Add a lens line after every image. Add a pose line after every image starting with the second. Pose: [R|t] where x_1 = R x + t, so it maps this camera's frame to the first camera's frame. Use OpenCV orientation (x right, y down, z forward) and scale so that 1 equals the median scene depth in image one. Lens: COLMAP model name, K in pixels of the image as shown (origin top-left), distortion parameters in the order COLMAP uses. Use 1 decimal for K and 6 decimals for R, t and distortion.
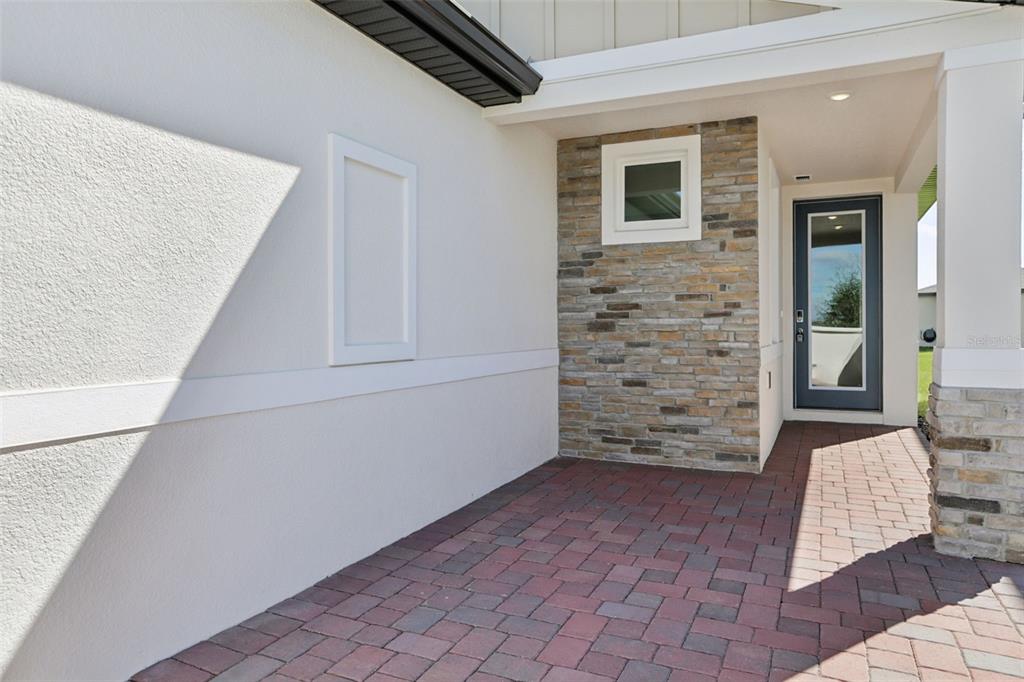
lens RADIAL K [[744.3, 0, 512.0], [0, 744.3, 341.0], [0, 0, 1]] dist [0.014254, 0.003488]
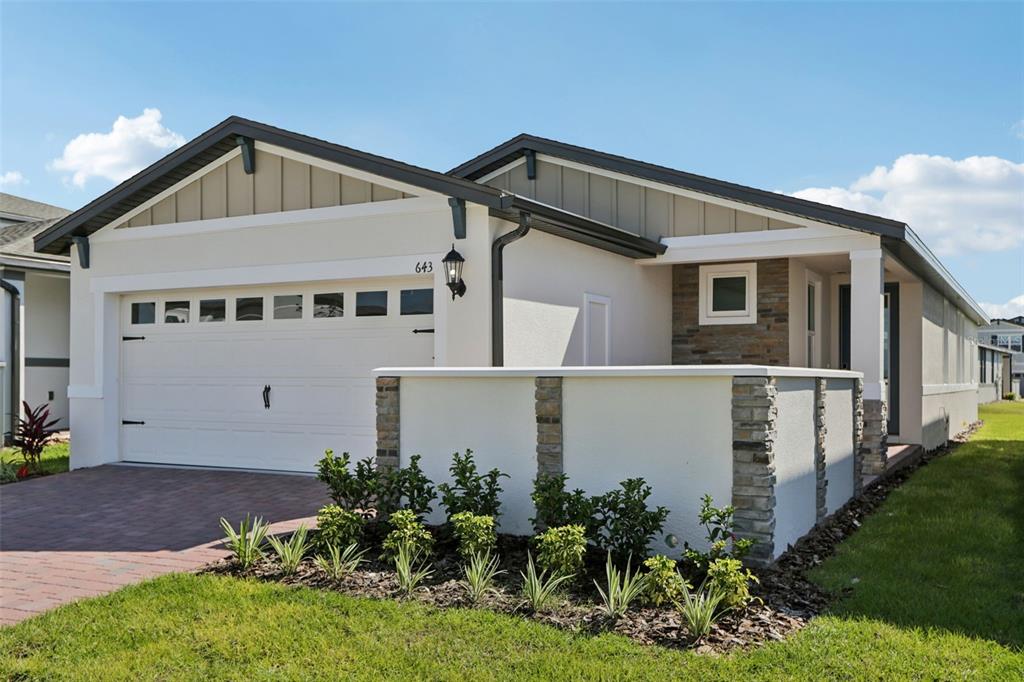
lens RADIAL K [[1000.7, 0, 509.6], [0, 1000.7, 386.5], [0, 0, 1]] dist [-0.007388, 0.005692]
pose [[0.996648, 0.008880, -0.081327, -0.127873], [-0.010307, 0.999800, -0.017145, 0.056305], [0.081159, 0.017926, 0.996540, -1.362819]]
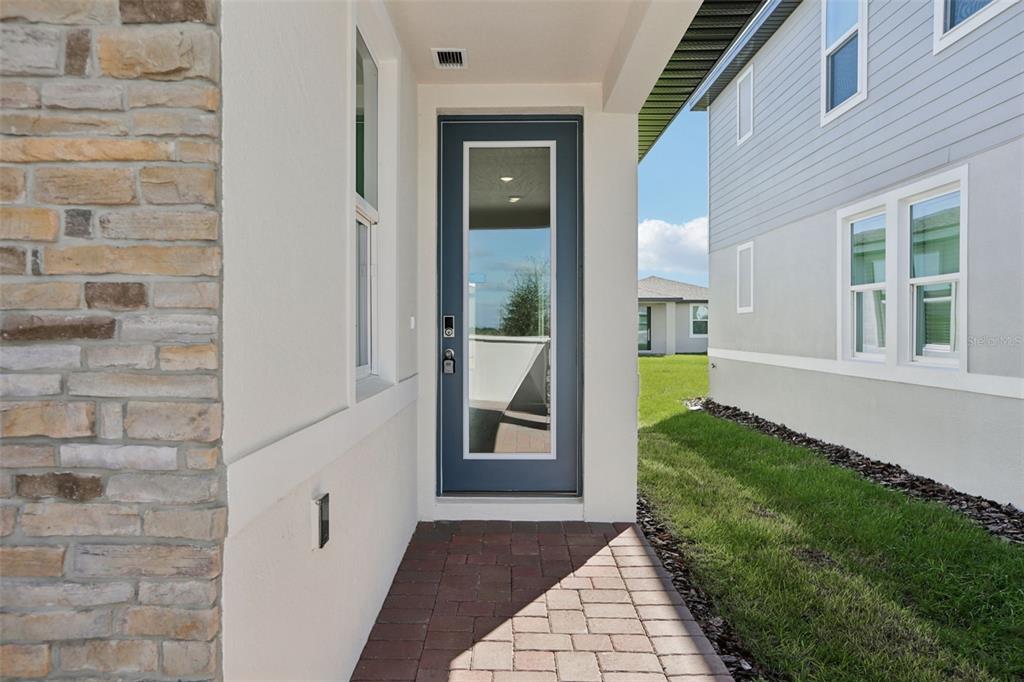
lens RADIAL K [[467.7, 0, 505.0], [0, 467.7, 338.1], [0, 0, 1]] dist [-0.059526, 0.021864]
pose [[0.926500, -0.002150, 0.376289, 0.355547], [-0.002927, 0.999912, 0.012919, -0.035402], [-0.376283, -0.013071, 0.926412, 0.802717]]
